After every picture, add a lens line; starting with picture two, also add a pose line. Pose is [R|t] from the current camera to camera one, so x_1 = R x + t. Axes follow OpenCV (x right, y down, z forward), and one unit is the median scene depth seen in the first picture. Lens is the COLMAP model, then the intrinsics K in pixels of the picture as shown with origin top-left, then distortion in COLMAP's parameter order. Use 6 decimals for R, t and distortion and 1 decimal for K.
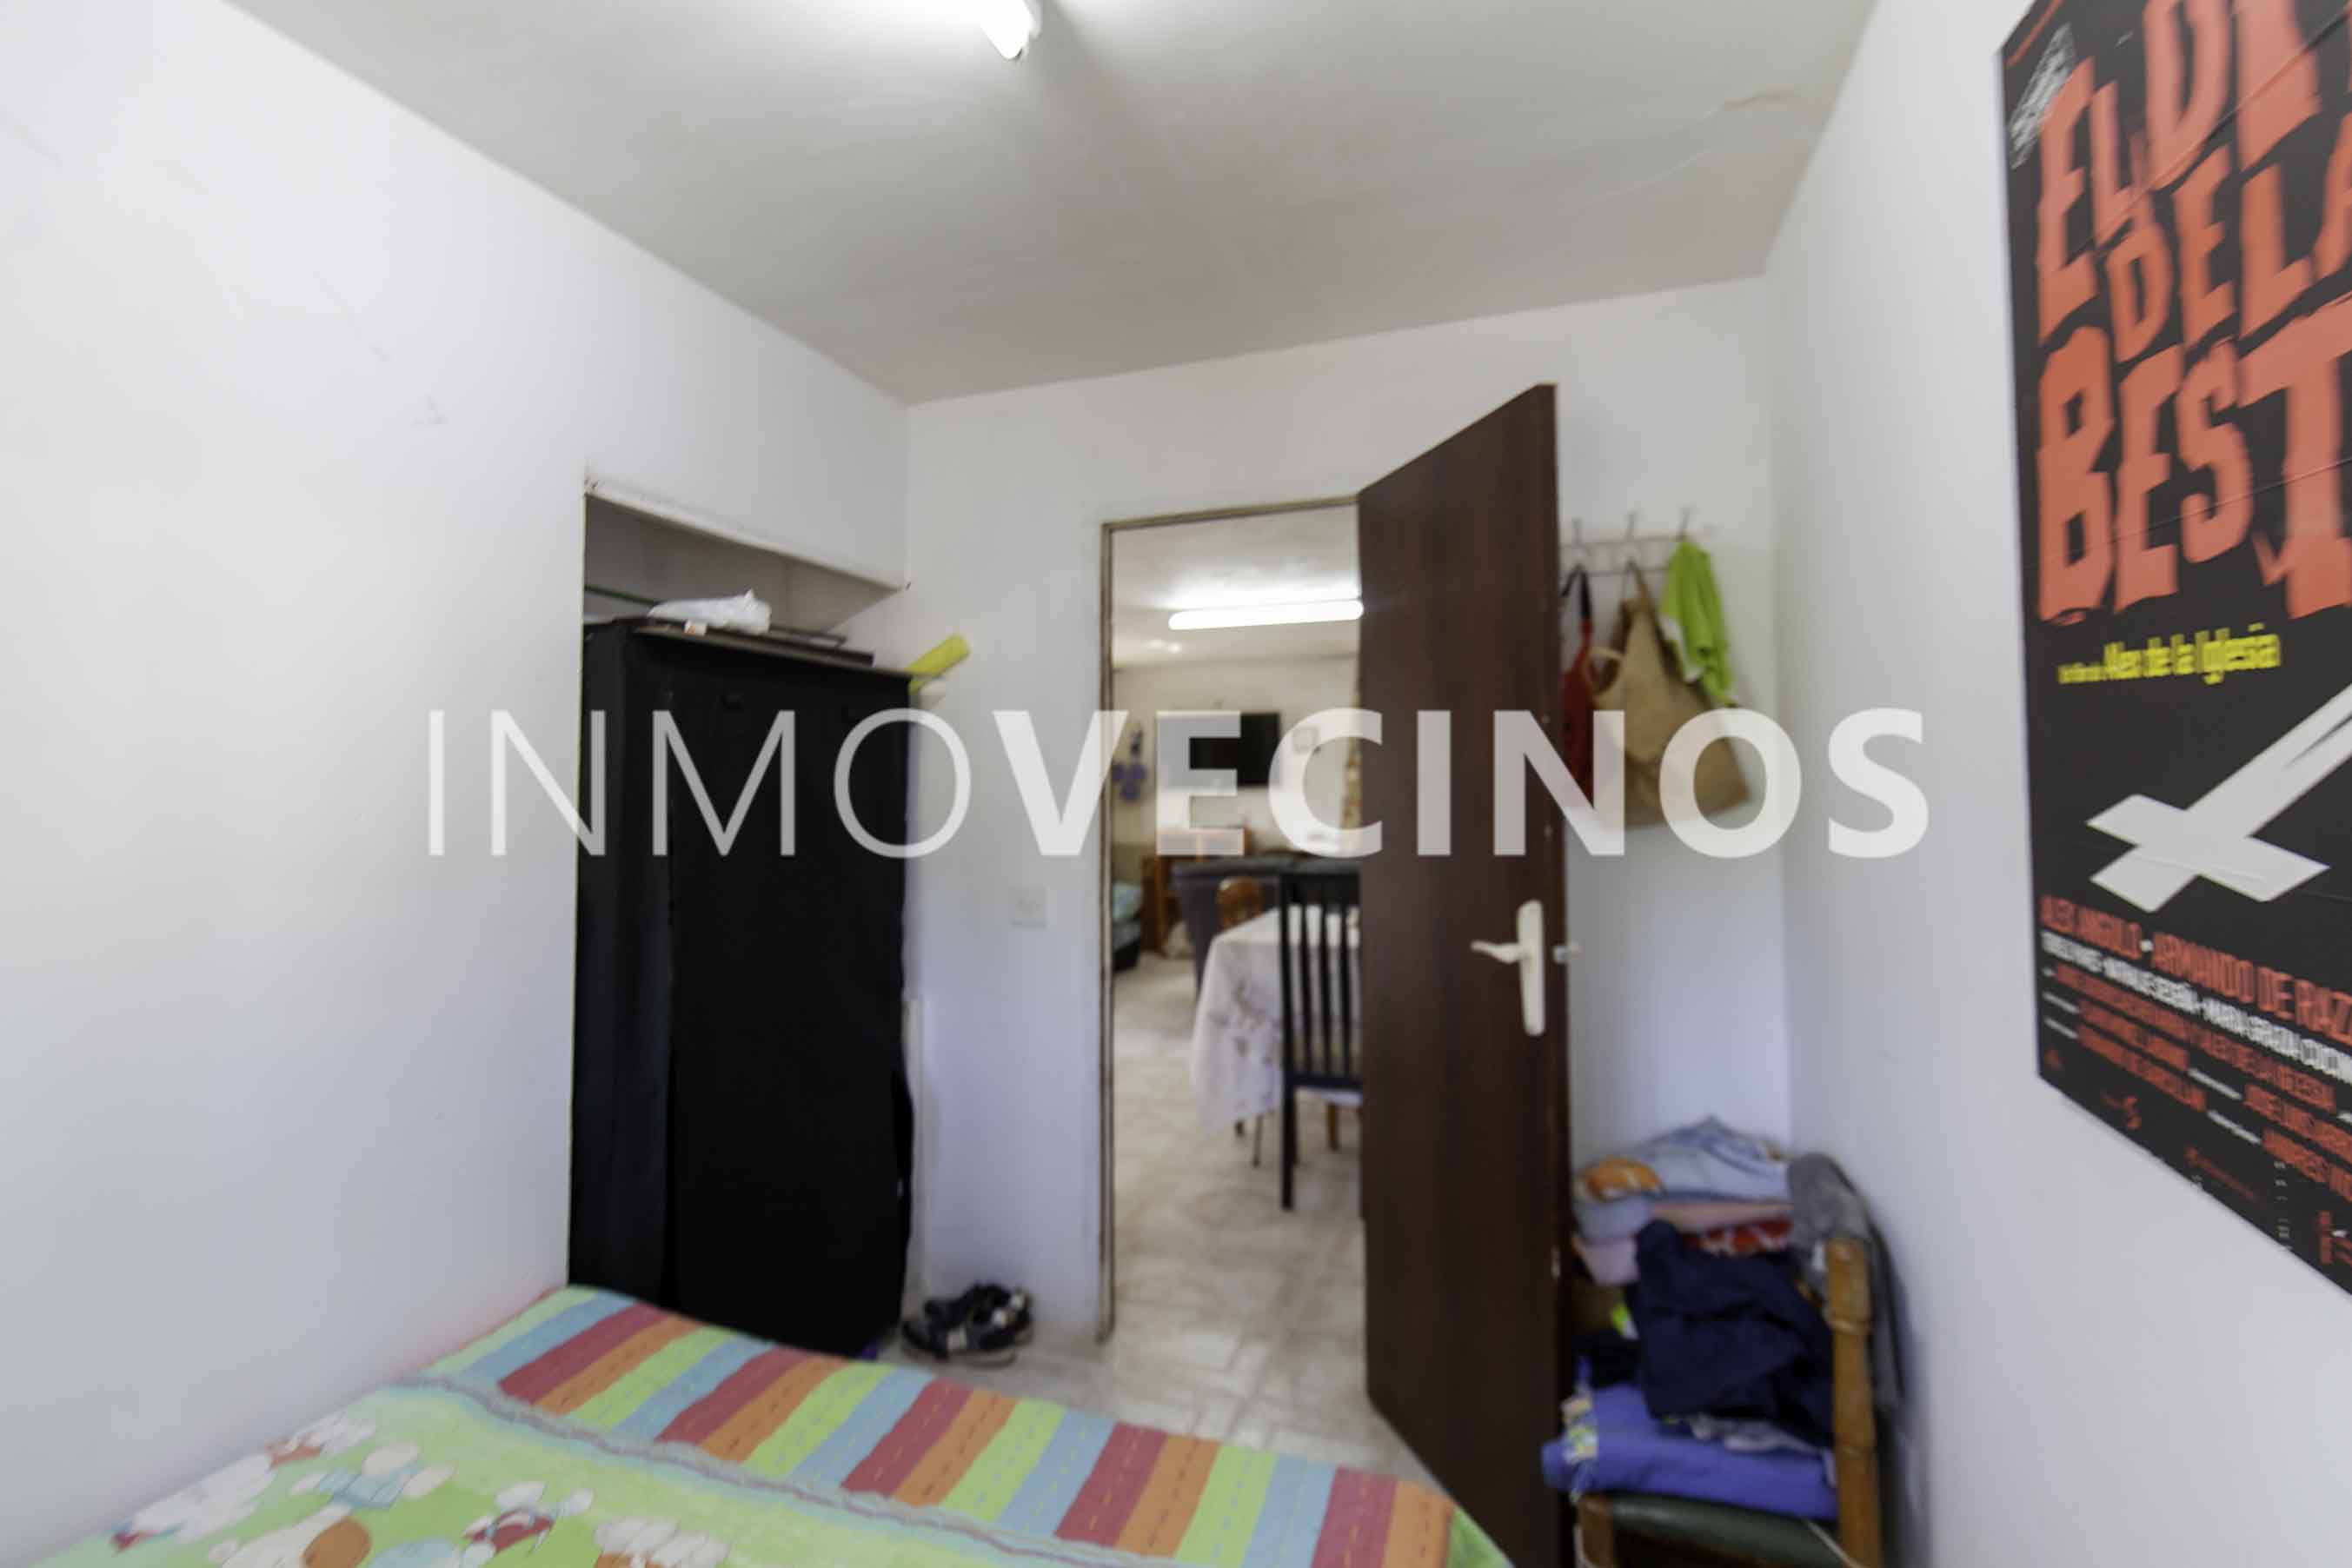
lens RADIAL K [[1010.7, 0, 1176.0], [0, 1010.7, 784.0], [0, 0, 1]] dist [-0.000078, -0.000076]
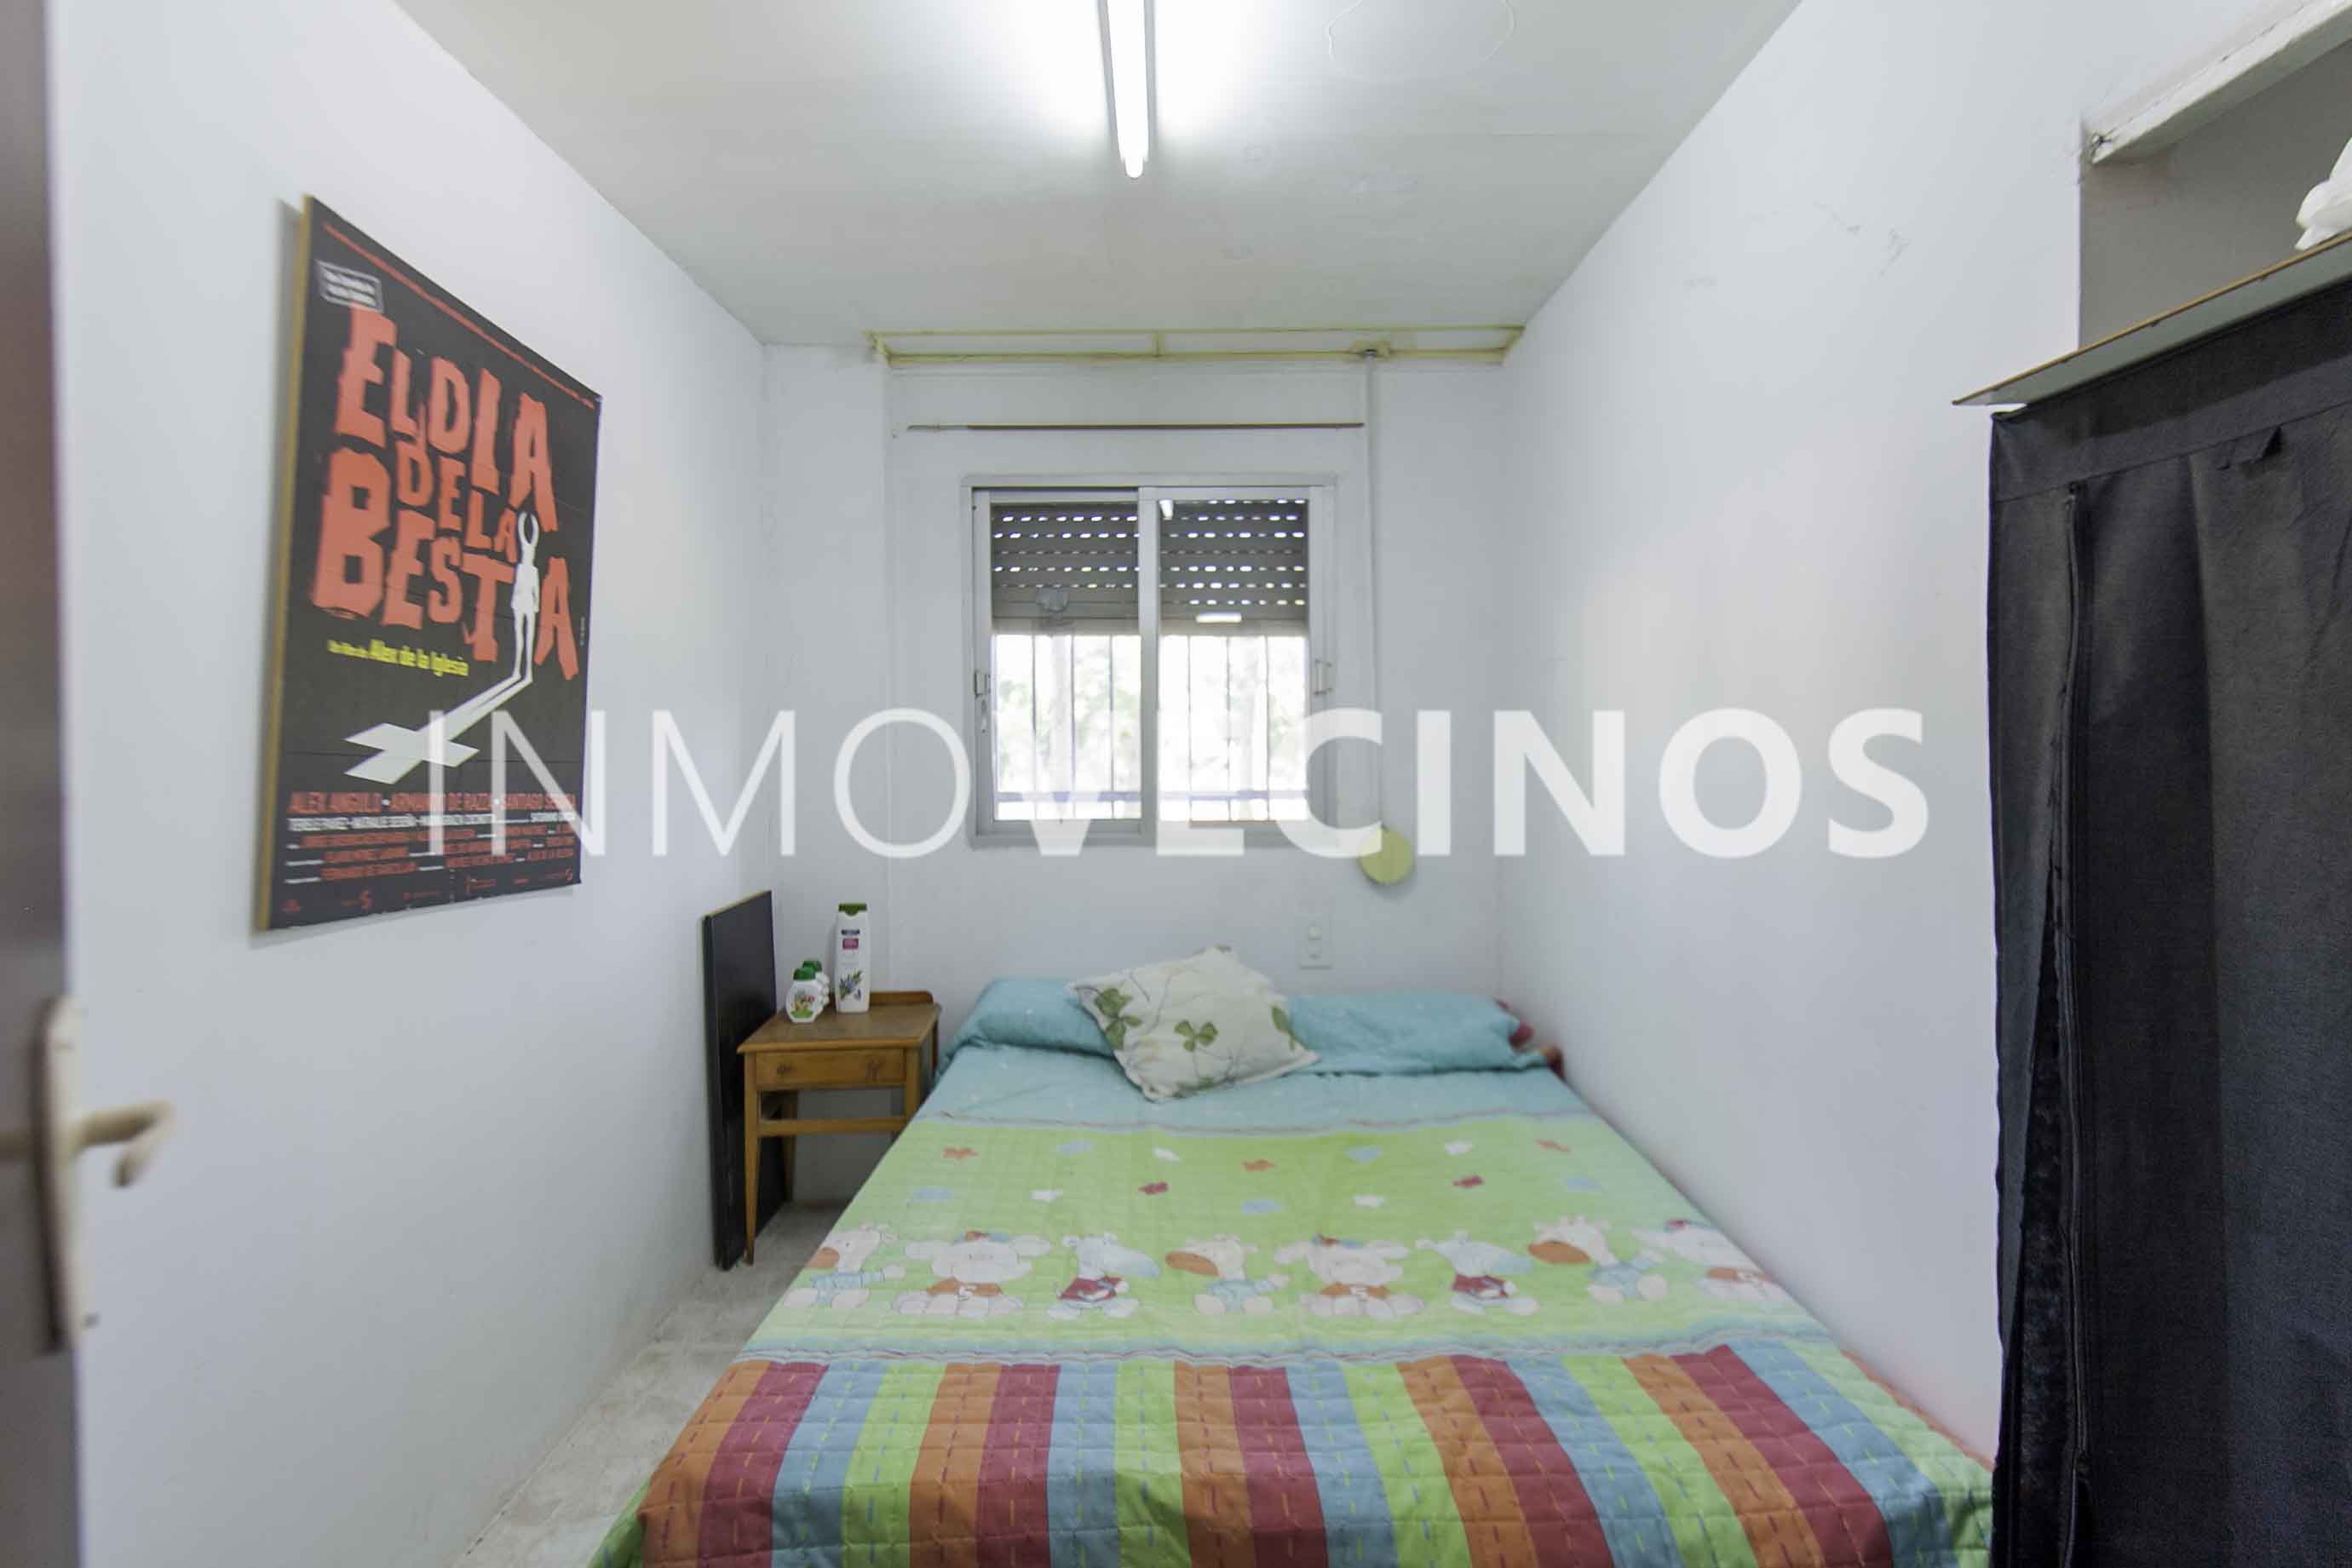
lens RADIAL K [[1005.4, 0, 1177.9], [0, 1005.4, 736.2], [0, 0, 1]] dist [-0.000969, -0.000578]
pose [[-0.938067, 0.012111, -0.346243, 0.208633], [0.014576, 0.999884, -0.004516, 0.064417], [0.346148, -0.009283, -0.938134, 3.282674]]
